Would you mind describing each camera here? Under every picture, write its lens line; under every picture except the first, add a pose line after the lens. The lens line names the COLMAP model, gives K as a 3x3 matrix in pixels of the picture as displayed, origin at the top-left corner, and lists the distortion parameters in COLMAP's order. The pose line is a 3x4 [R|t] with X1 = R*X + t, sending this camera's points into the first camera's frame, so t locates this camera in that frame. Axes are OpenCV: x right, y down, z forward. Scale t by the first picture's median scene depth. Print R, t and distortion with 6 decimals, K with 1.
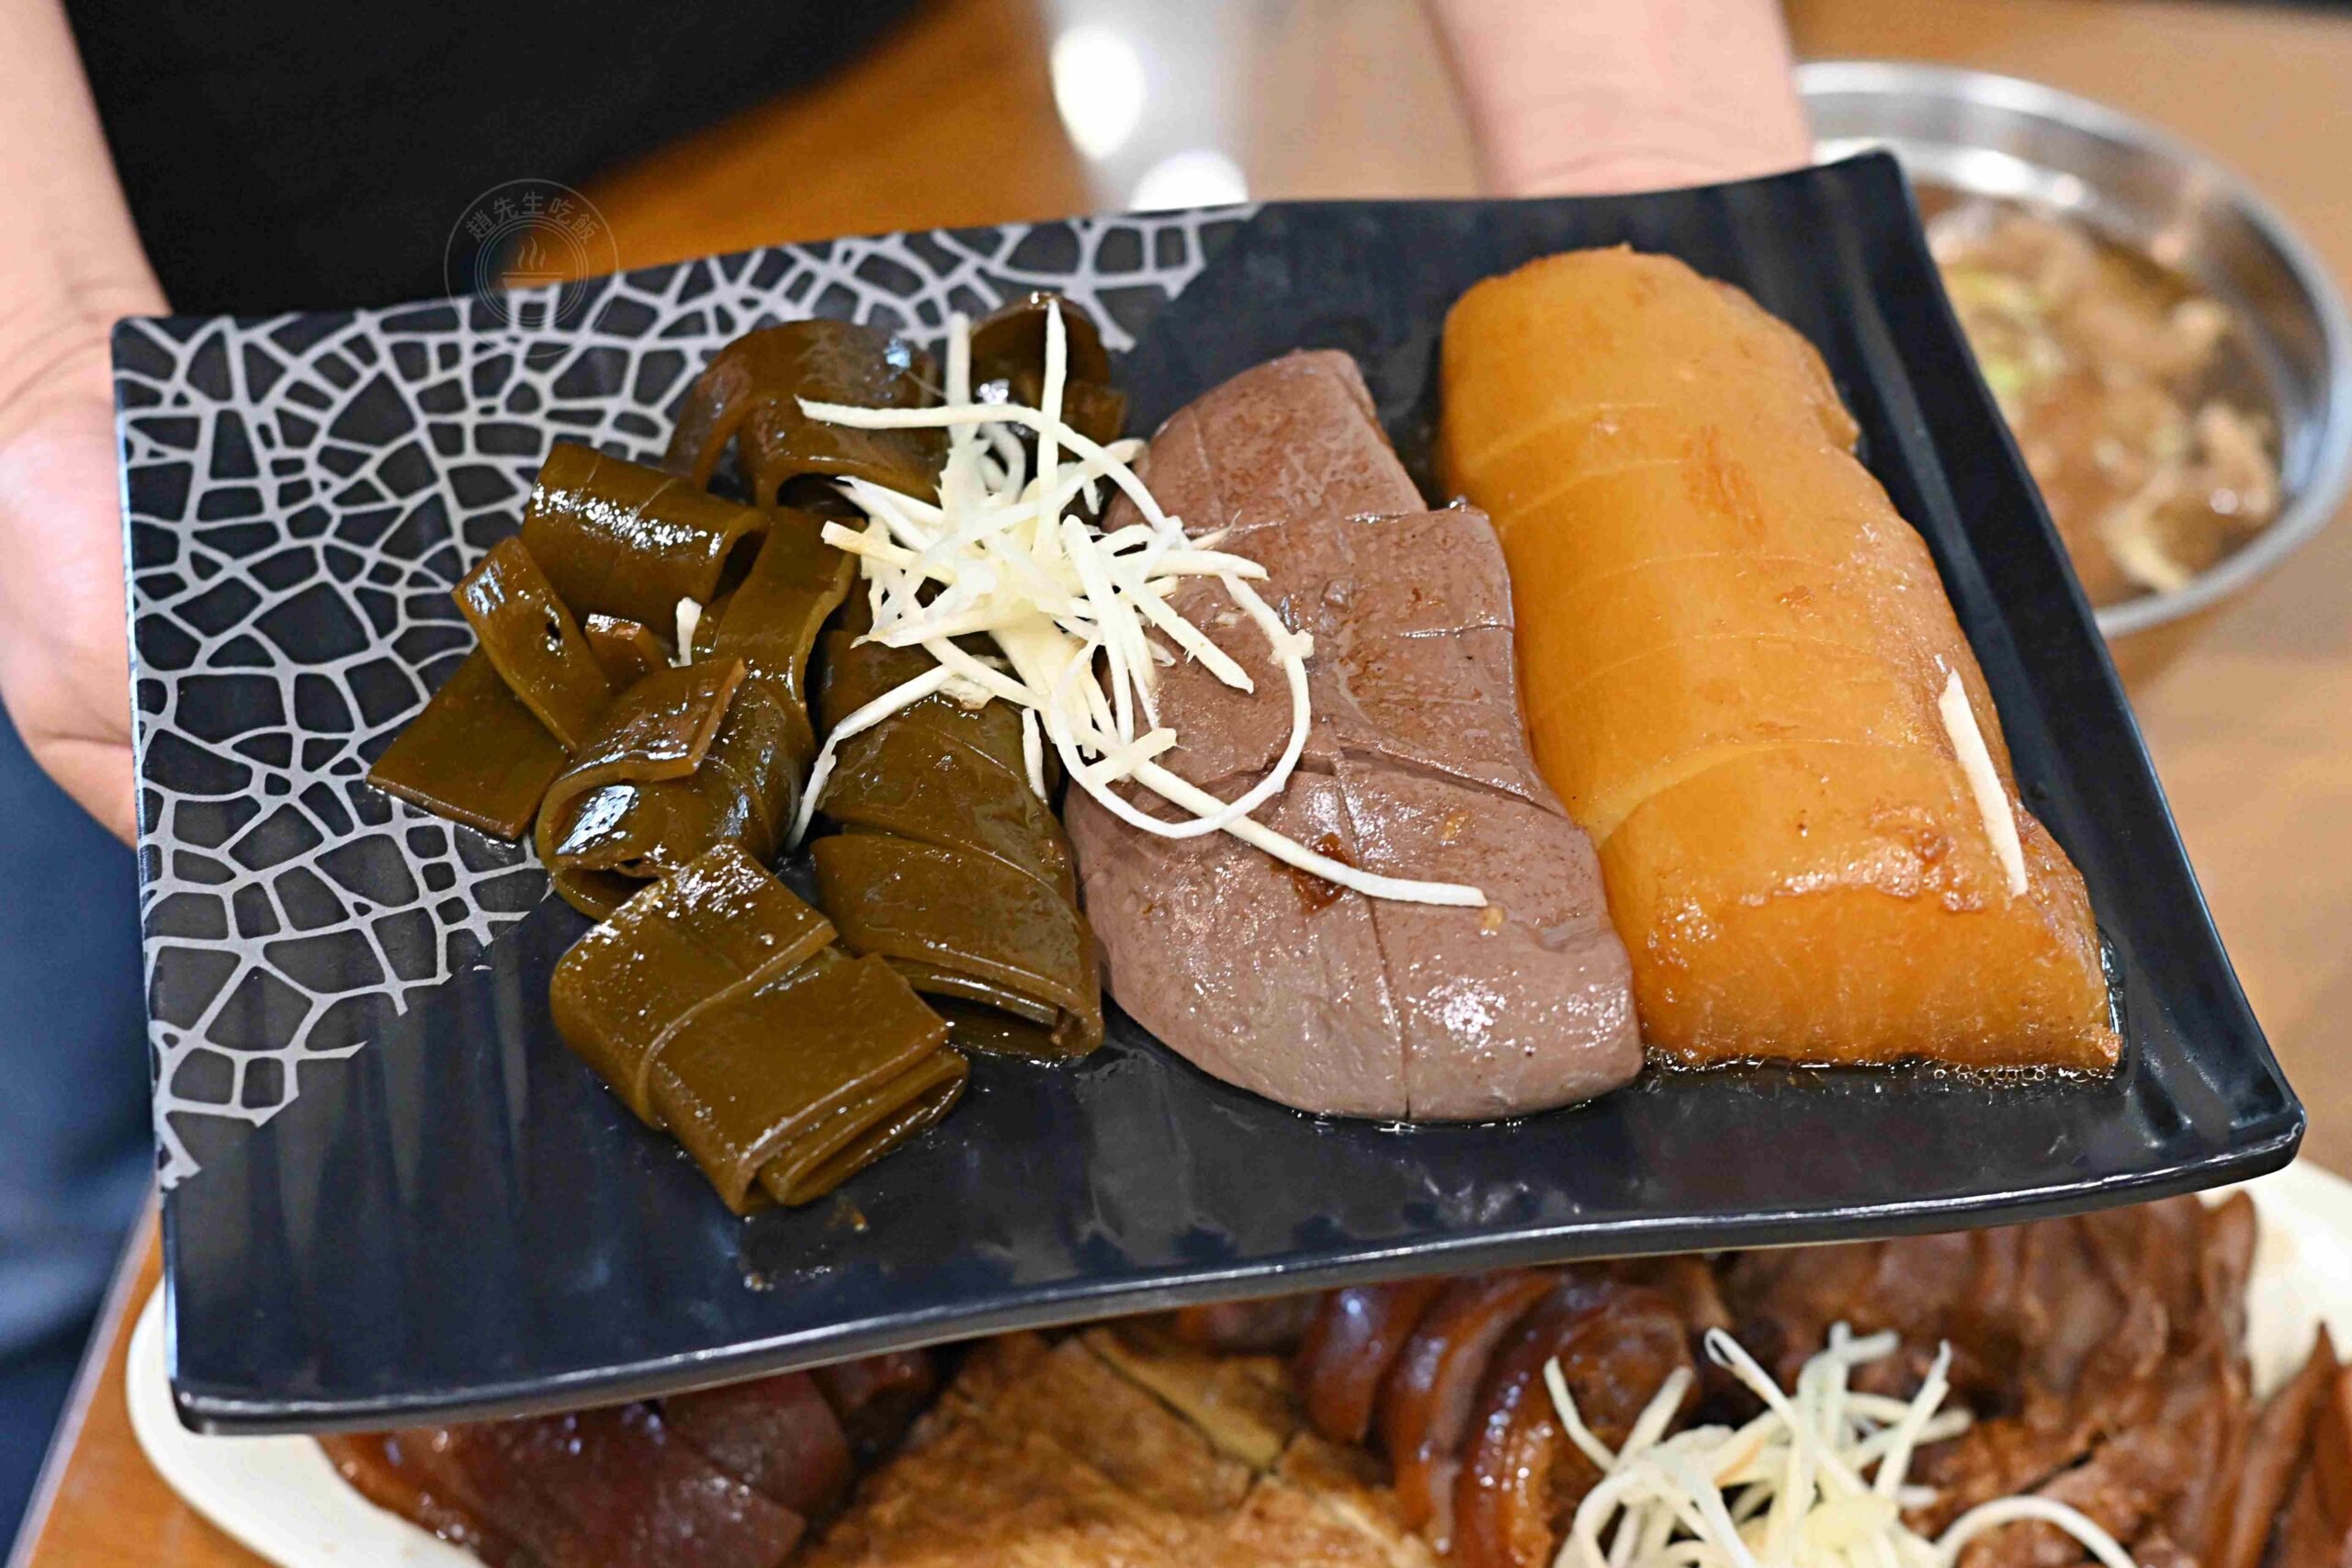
lens RADIAL K [[4928.3, 0, 1181.0], [0, 4928.3, 790.0], [0, 0, 1]] dist [-0.010652, 0.000000]
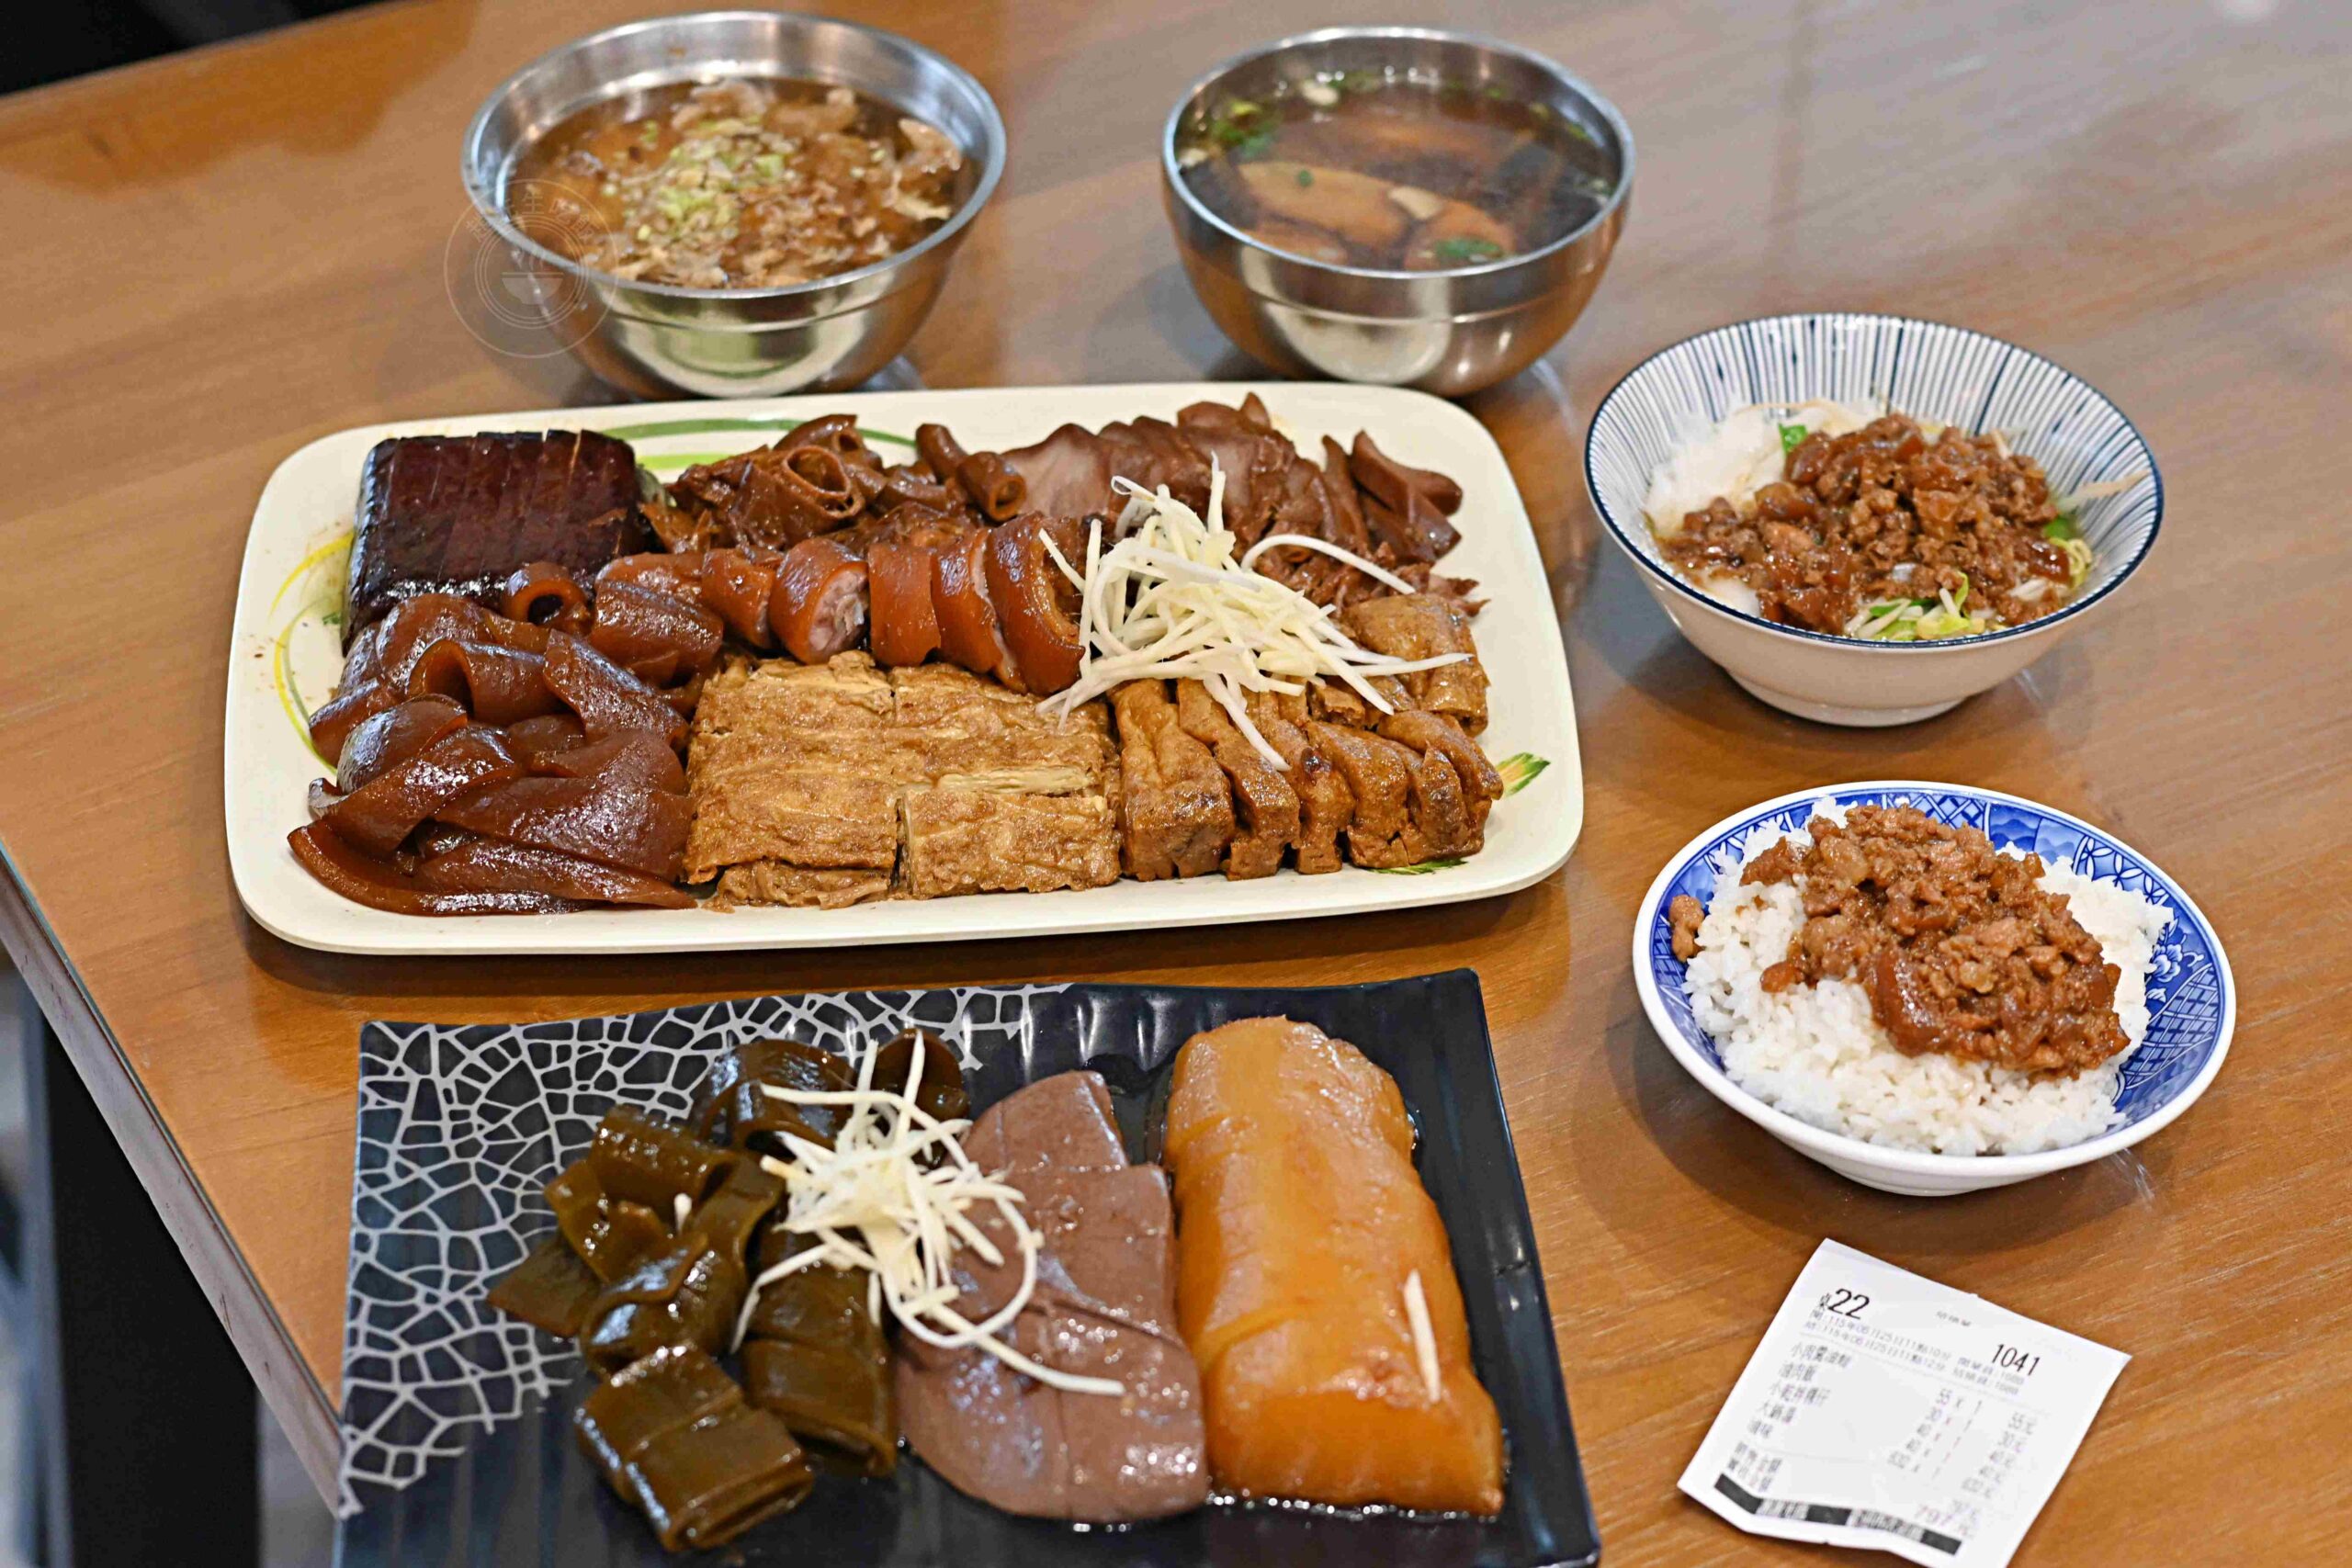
lens RADIAL K [[4928.3, 0, 1104.5], [0, 4928.3, 809.7], [0, 0, 1]] dist [-0.010652, 0.000000]
pose [[0.994875, 0.039160, -0.093226, 0.190800], [-0.054017, 0.985212, -0.162603, 0.093911], [0.085480, 0.166805, 0.982278, -0.642815]]
